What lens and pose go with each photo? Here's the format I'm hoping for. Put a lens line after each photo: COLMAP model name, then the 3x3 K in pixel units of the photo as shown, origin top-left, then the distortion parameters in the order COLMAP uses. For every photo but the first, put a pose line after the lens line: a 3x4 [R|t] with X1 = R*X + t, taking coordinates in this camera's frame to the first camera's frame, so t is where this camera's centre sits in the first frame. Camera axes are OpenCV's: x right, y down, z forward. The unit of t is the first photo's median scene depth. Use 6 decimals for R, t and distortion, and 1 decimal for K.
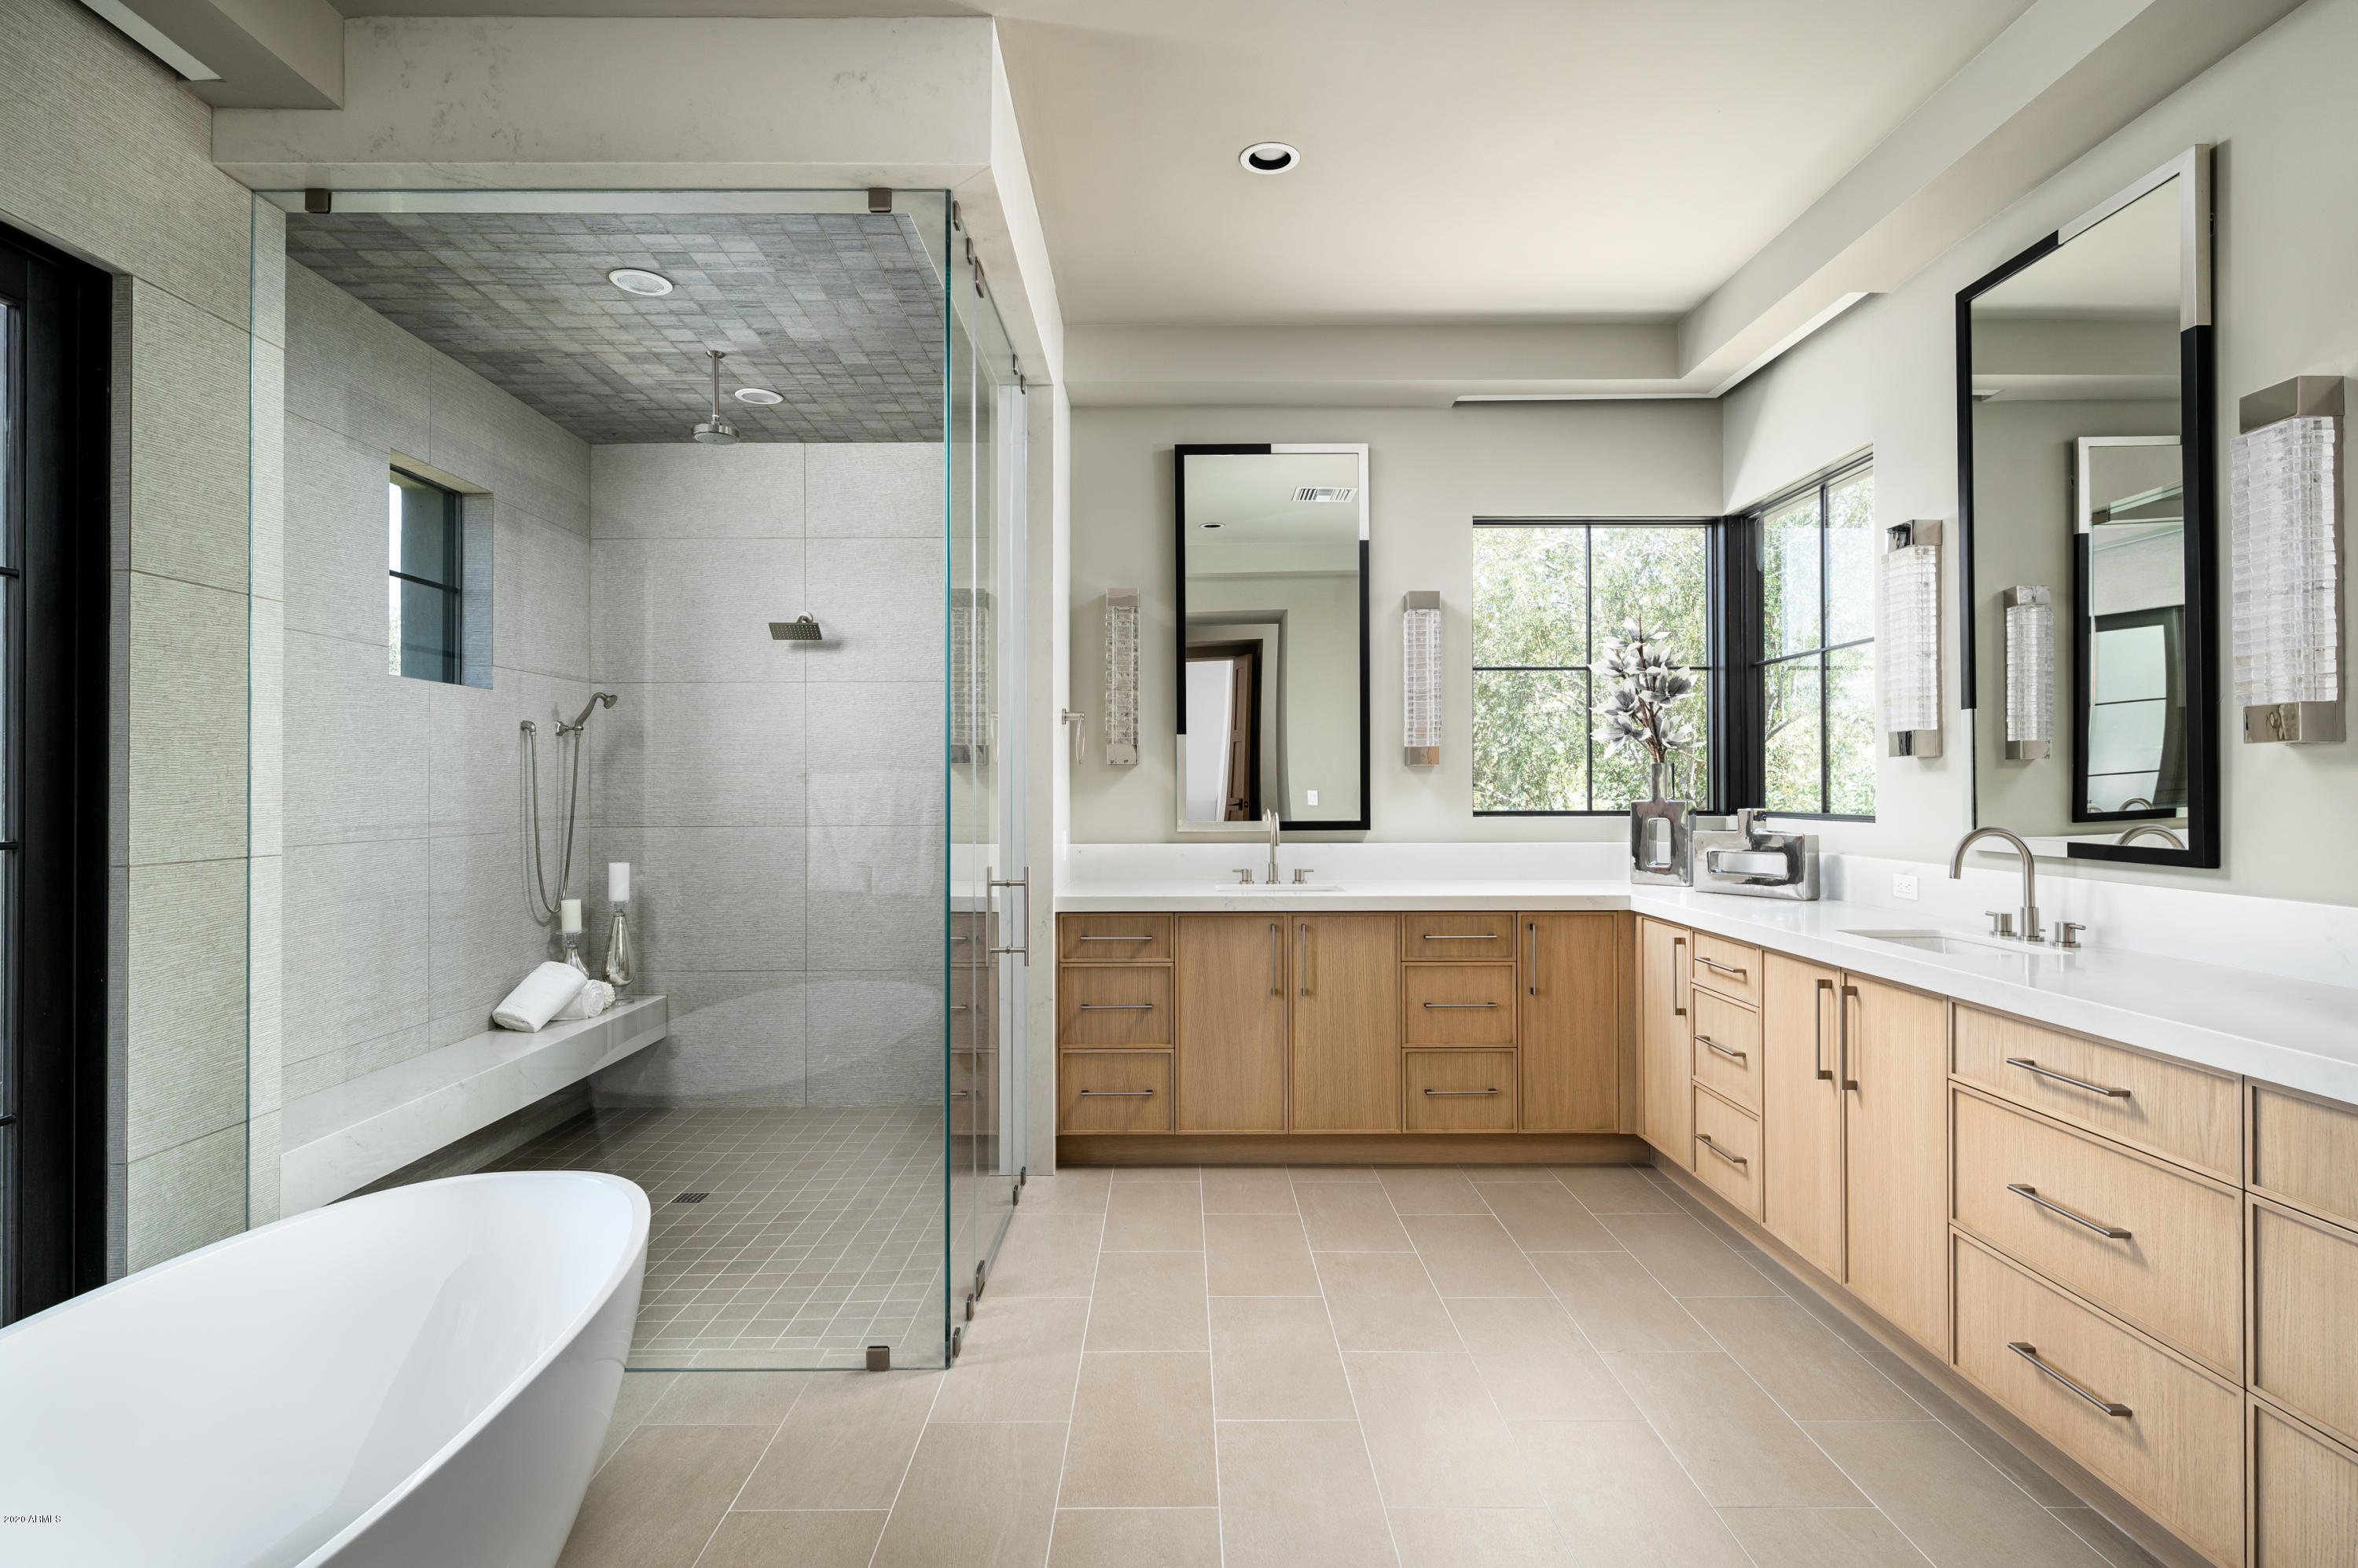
lens RADIAL K [[1159.9, 0, 1179.0], [0, 1159.9, 784.0], [0, 0, 1]] dist [-0.000591, -0.000042]
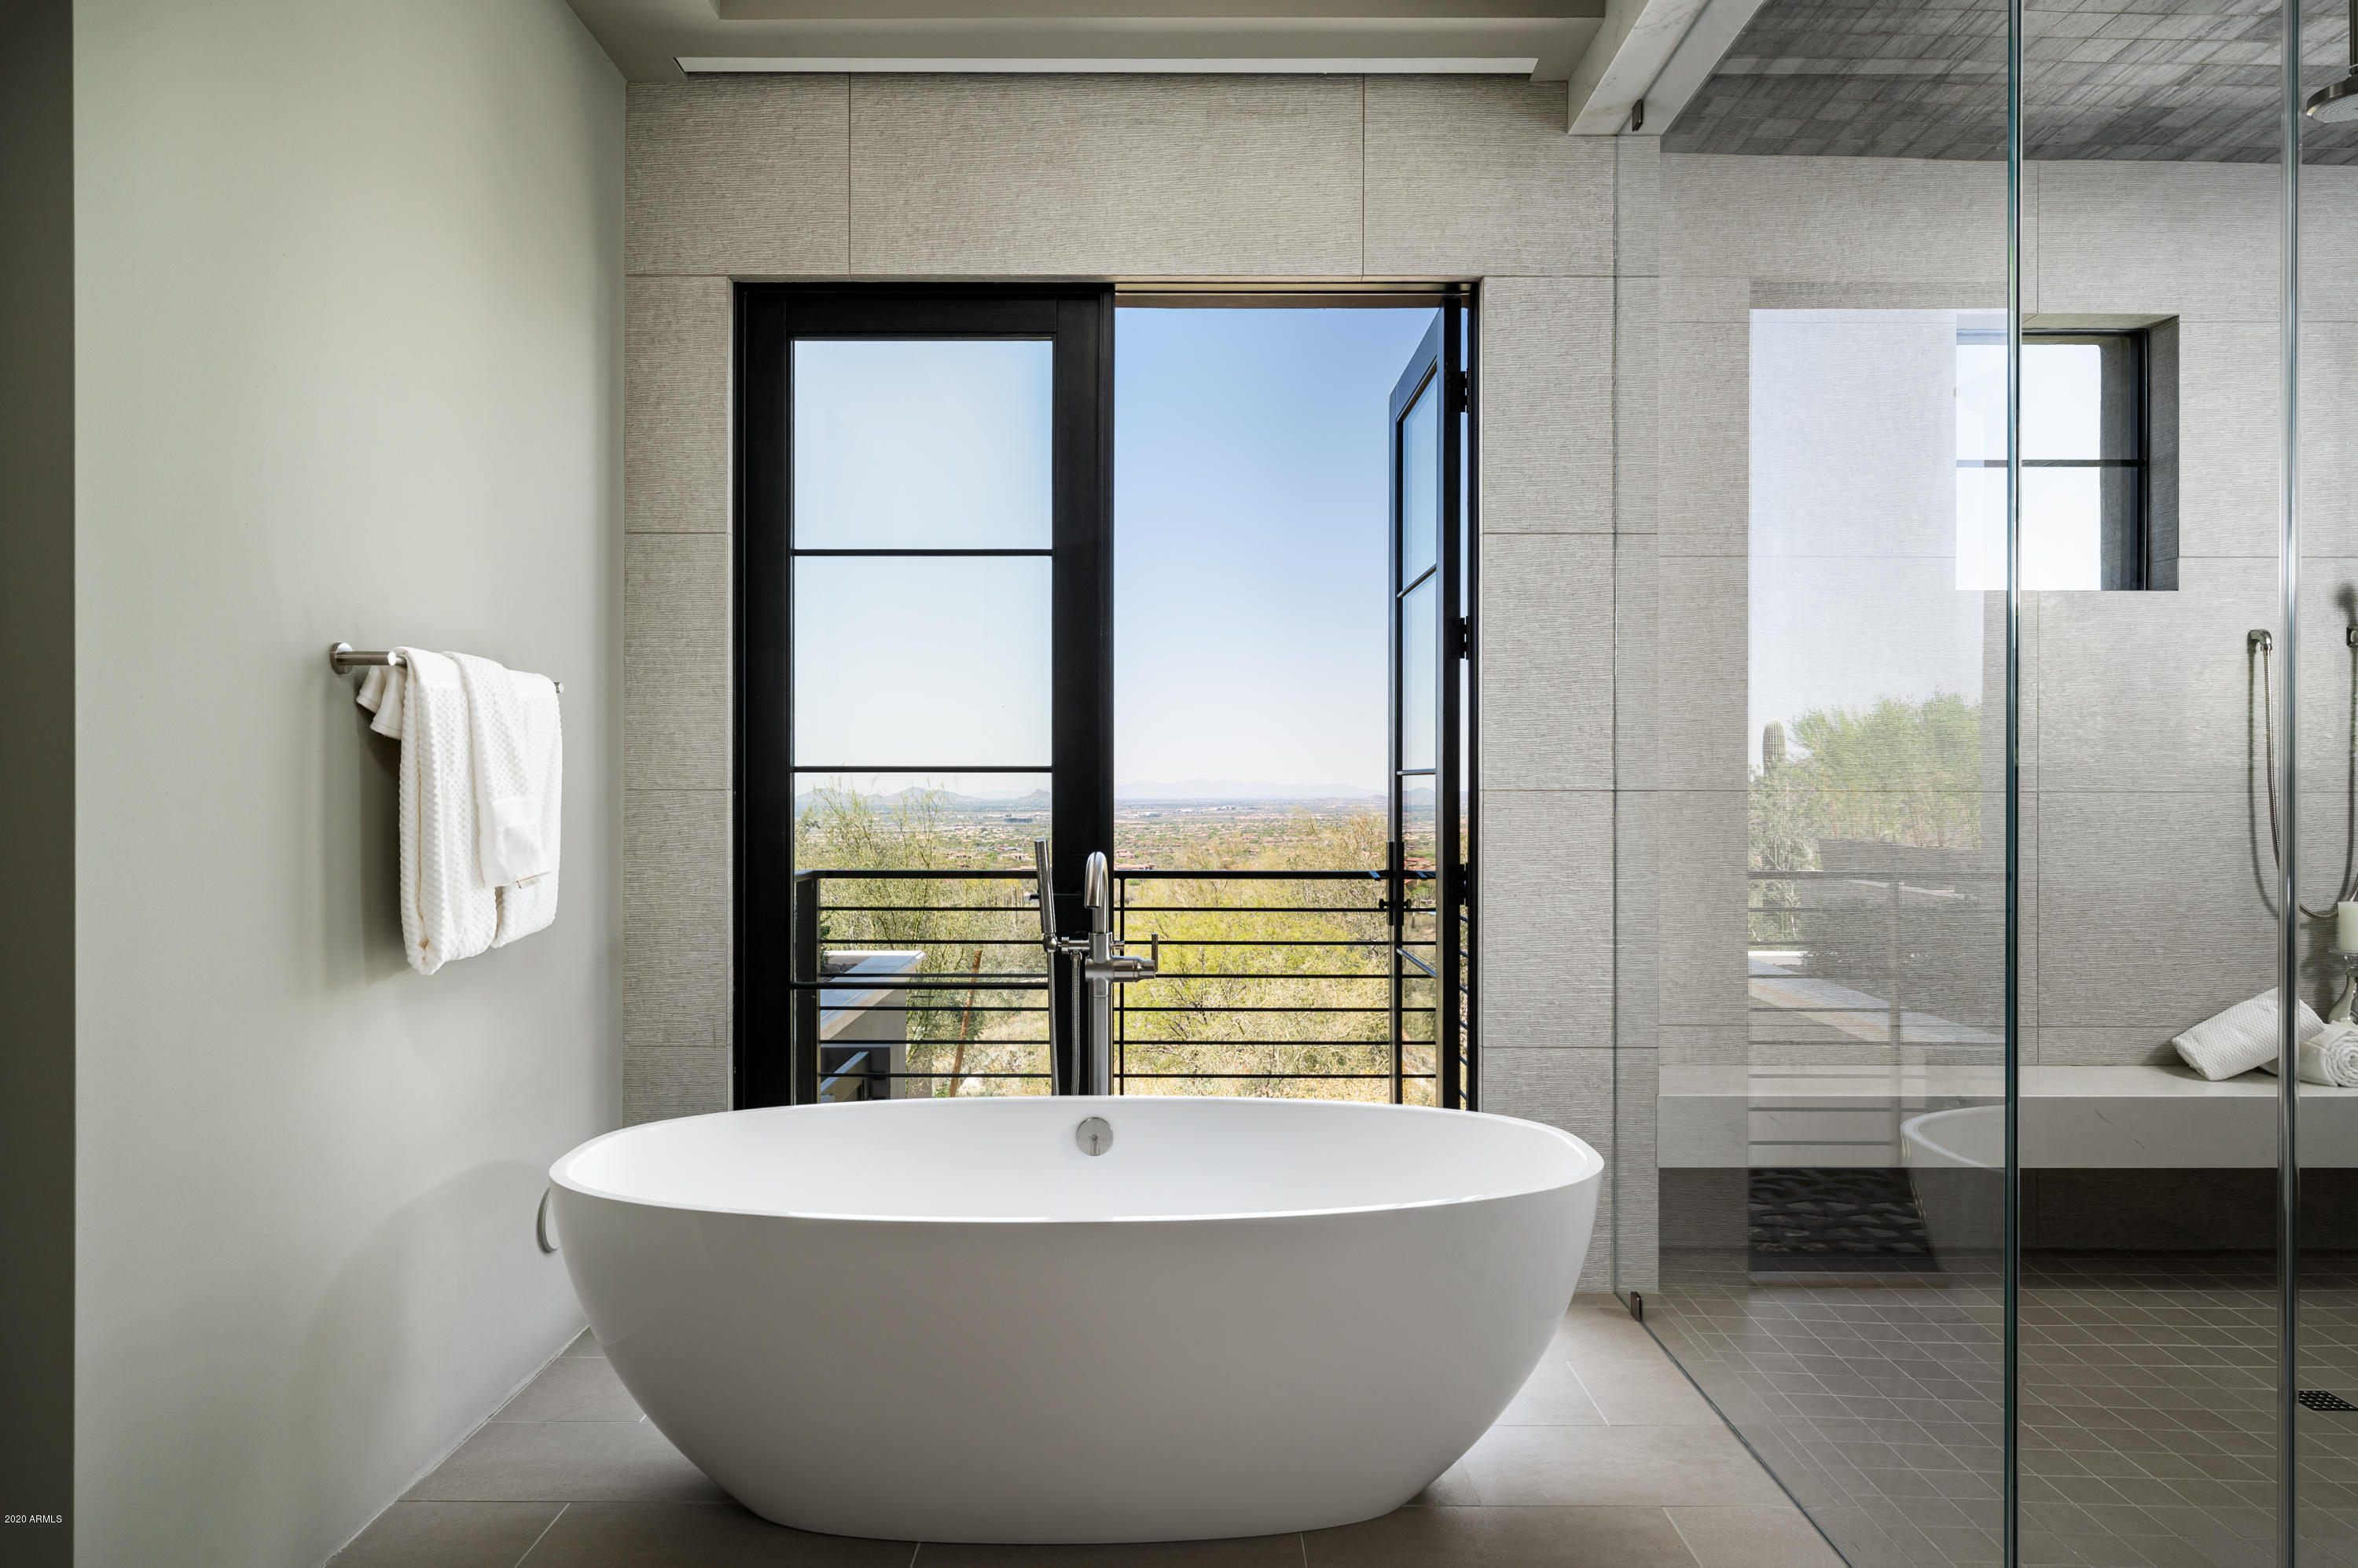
lens RADIAL K [[1441.1, 0, 1179.0], [0, 1441.1, 784.0], [0, 0, 1]] dist [-0.000222, 0.000155]
pose [[-0.002100, 0.000695, -0.999998, 0.325421], [0.001520, 0.999999, 0.000692, 0.038882], [0.999997, -0.001519, -0.002101, 0.429517]]
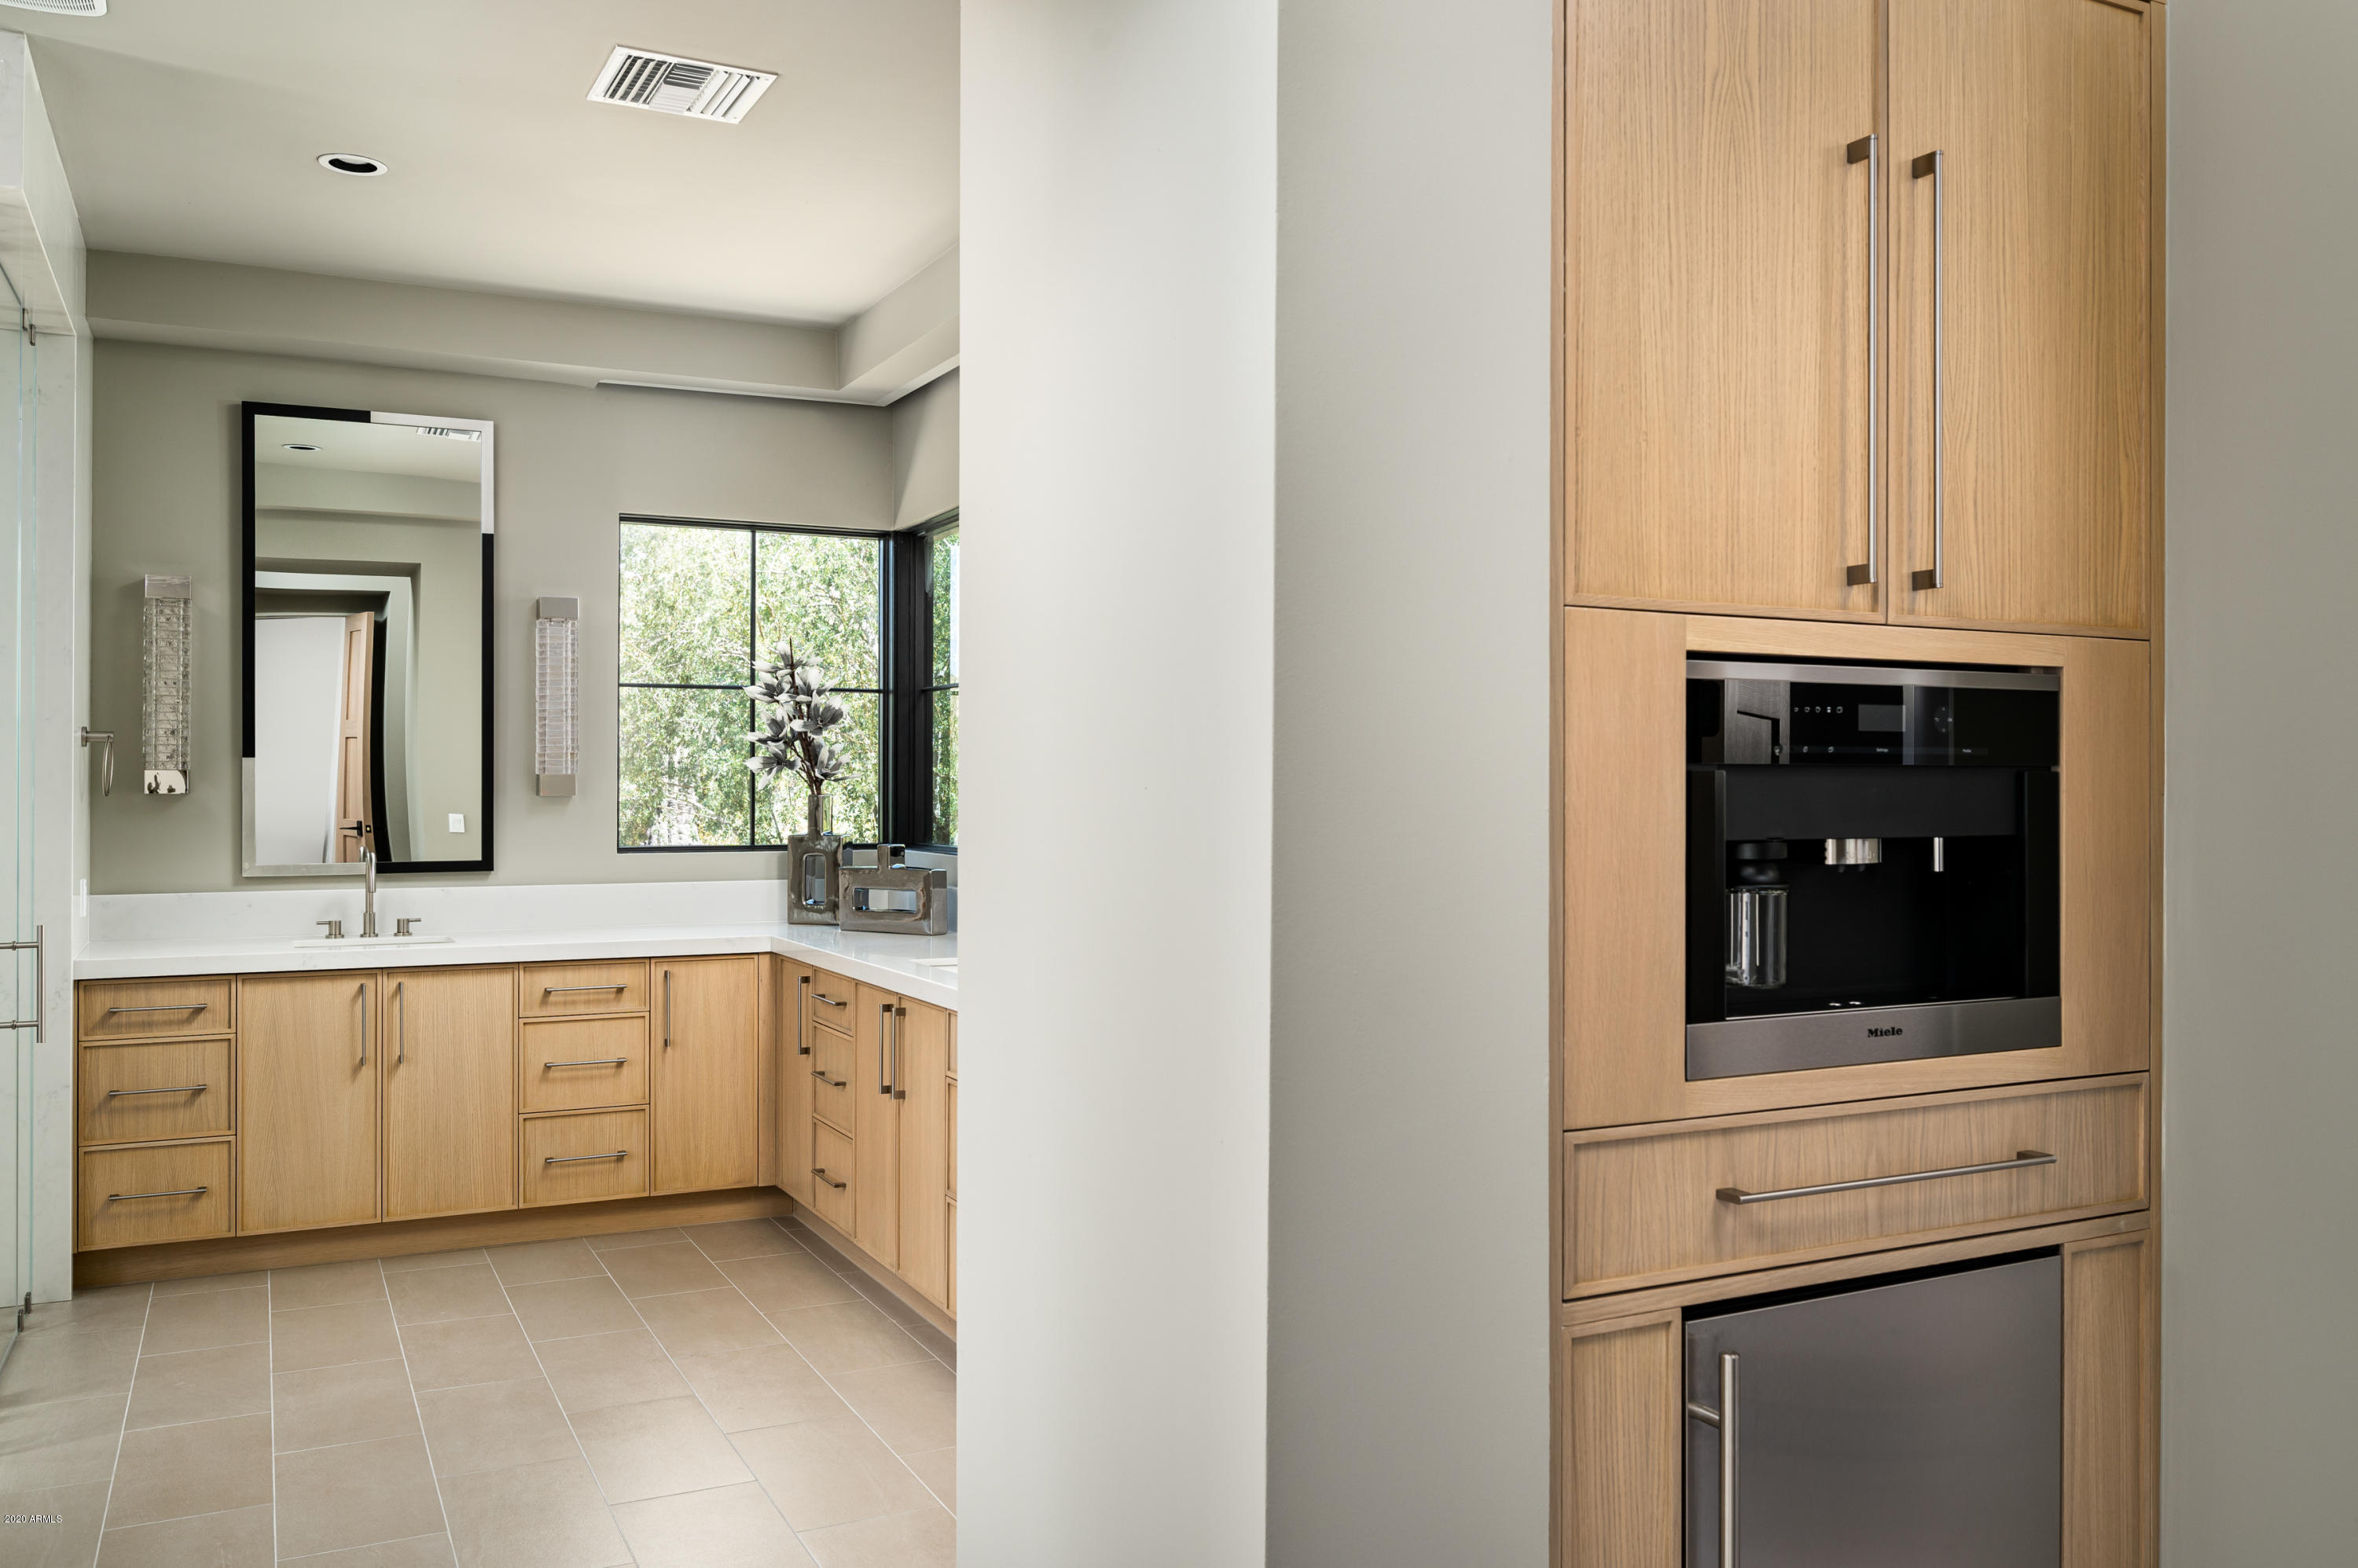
lens RADIAL K [[1821.4, 0, 1179.5], [0, 1821.4, 778.9], [0, 0, 1]] dist [-0.010581, -0.006962]
pose [[0.892562, 0.004952, 0.450897, 0.012027], [-0.005222, 0.999986, -0.000647, -0.032730], [-0.450894, -0.001777, 0.892576, -0.469930]]
